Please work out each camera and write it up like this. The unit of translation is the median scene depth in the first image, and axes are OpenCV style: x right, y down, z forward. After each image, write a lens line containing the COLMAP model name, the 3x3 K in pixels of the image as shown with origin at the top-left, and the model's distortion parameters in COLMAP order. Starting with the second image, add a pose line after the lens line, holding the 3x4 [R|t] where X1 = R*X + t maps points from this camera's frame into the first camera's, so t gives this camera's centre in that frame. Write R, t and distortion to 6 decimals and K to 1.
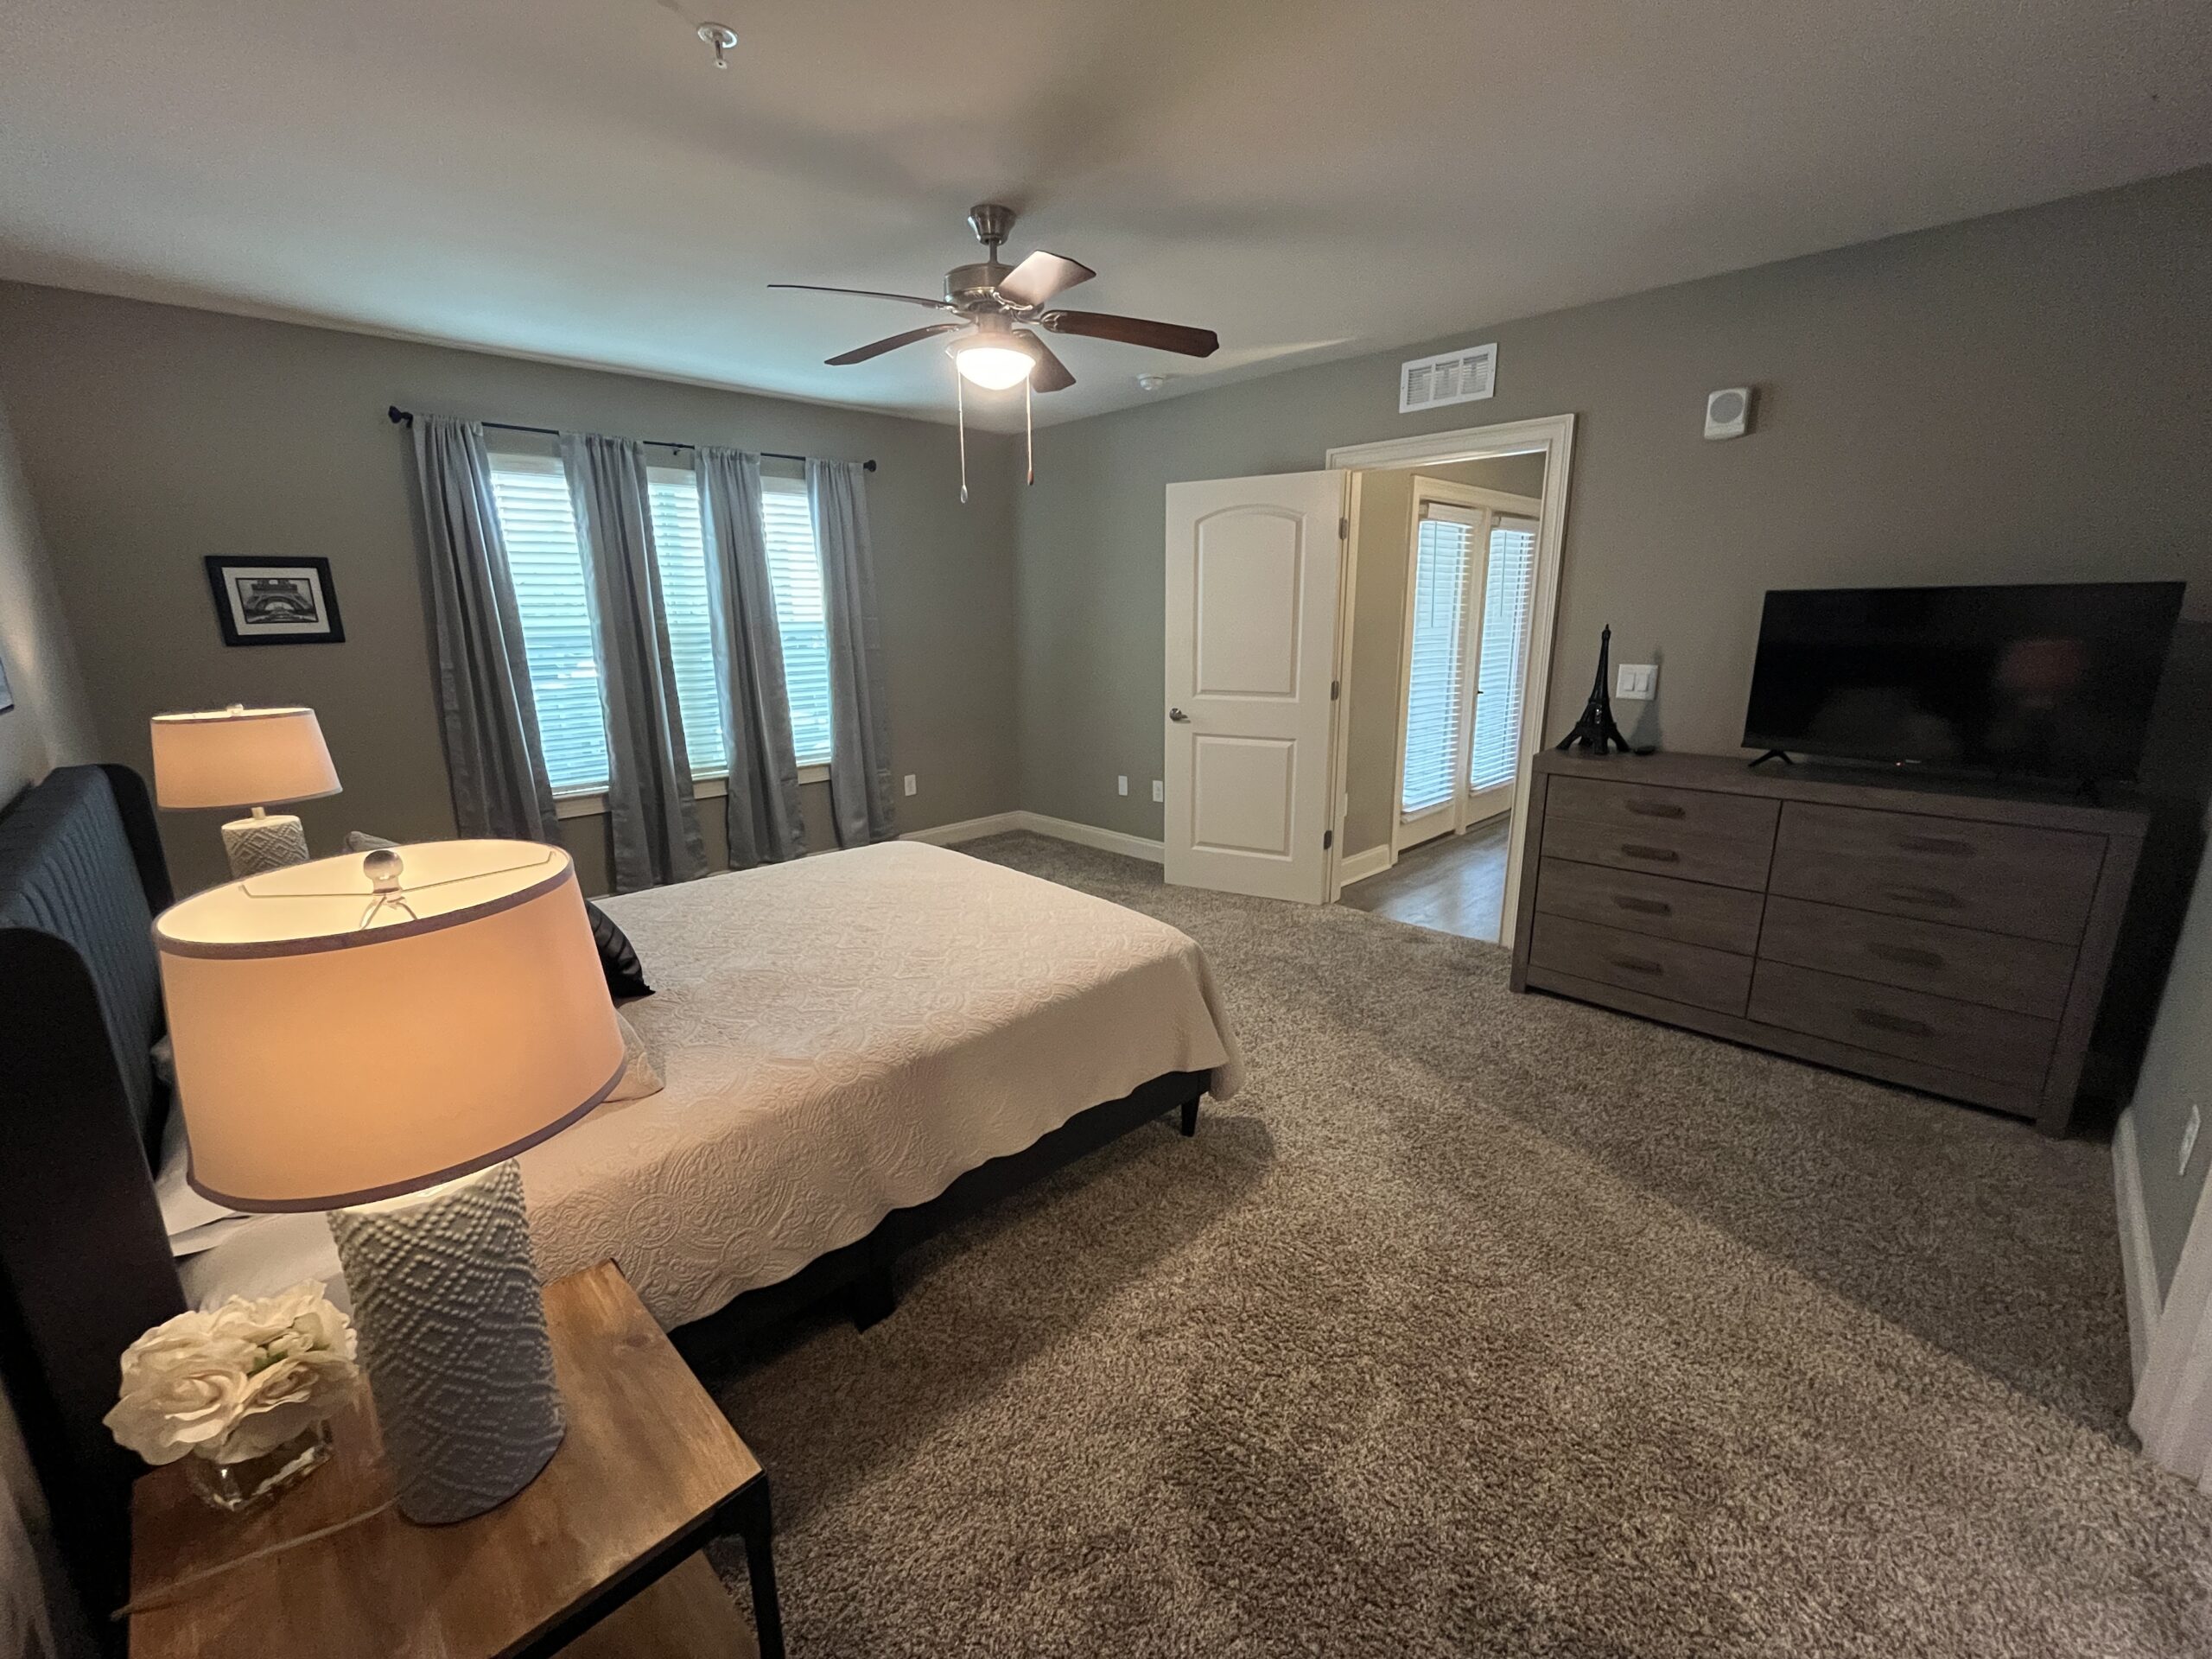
lens RADIAL K [[911.4, 0, 1109.8], [0, 911.4, 827.0], [0, 0, 1]] dist [-0.003410, -0.000768]
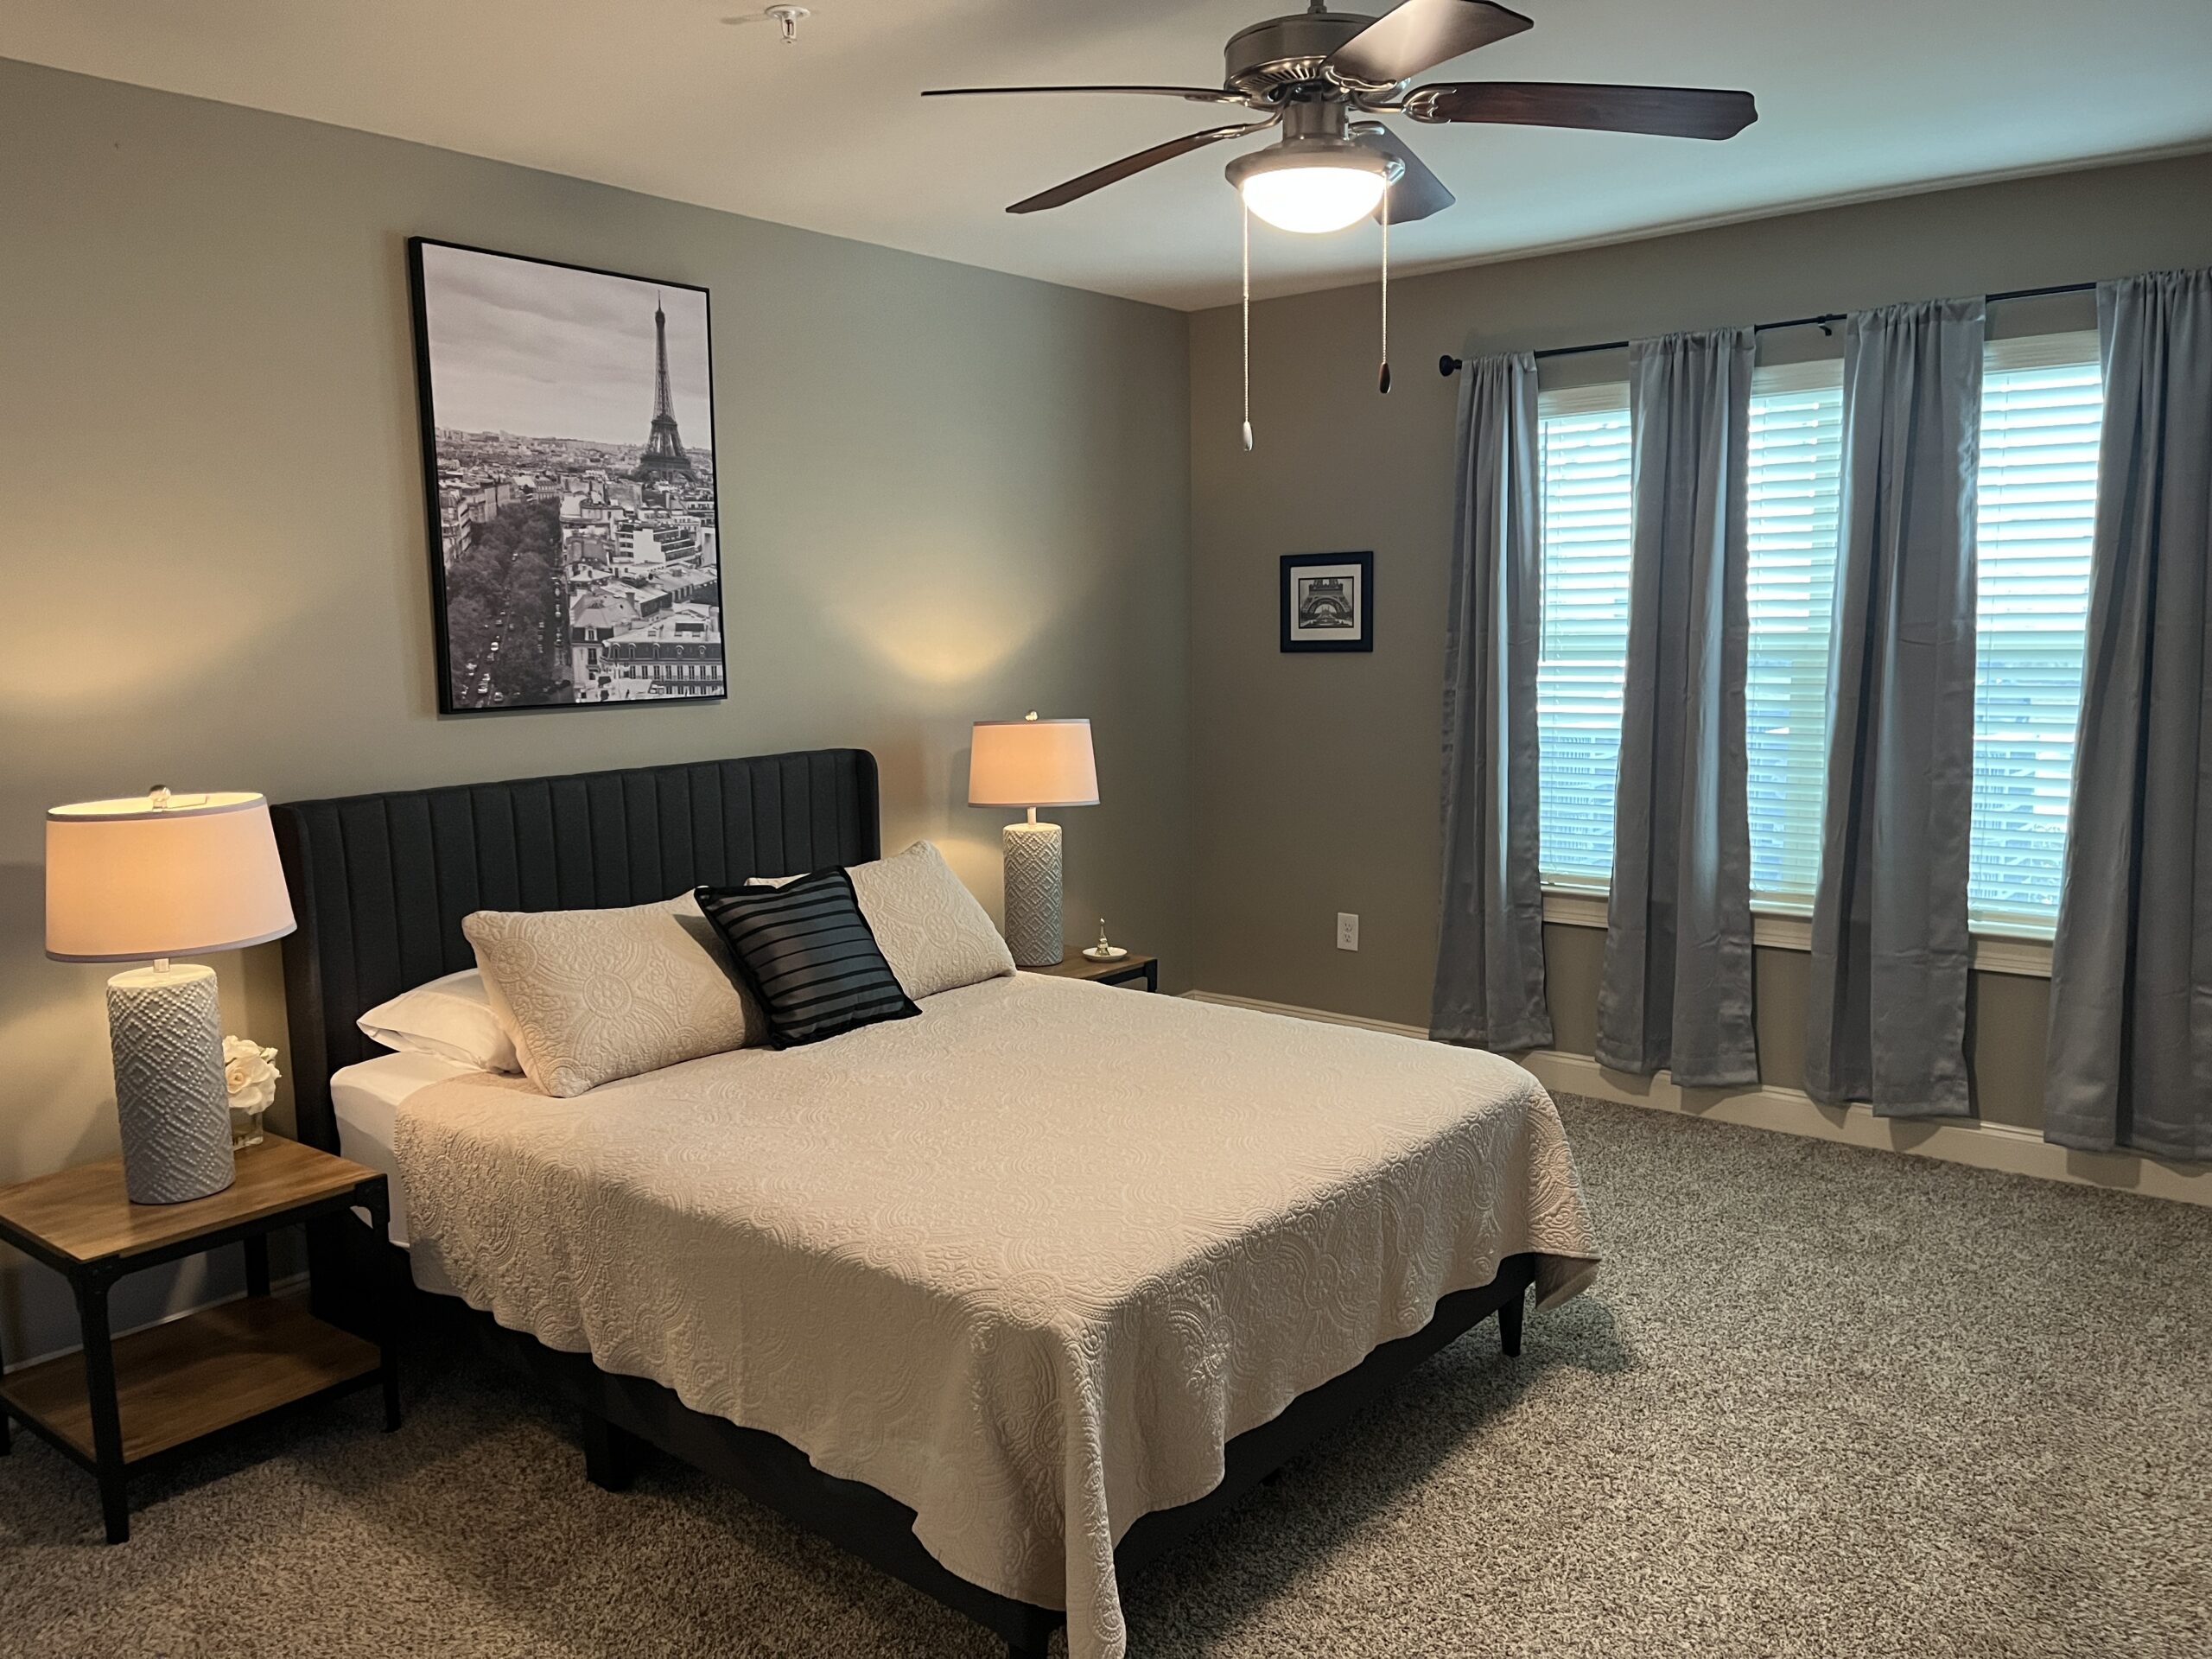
lens RADIAL K [[1676.3, 0, 1105.2], [0, 1676.3, 844.1], [0, 0, 1]] dist [-0.003180, -0.010311]
pose [[0.106592, 0.136685, -0.984863, 0.660679], [-0.217143, 0.969798, 0.111093, -0.155502], [0.970303, 0.202014, 0.133053, 0.620246]]
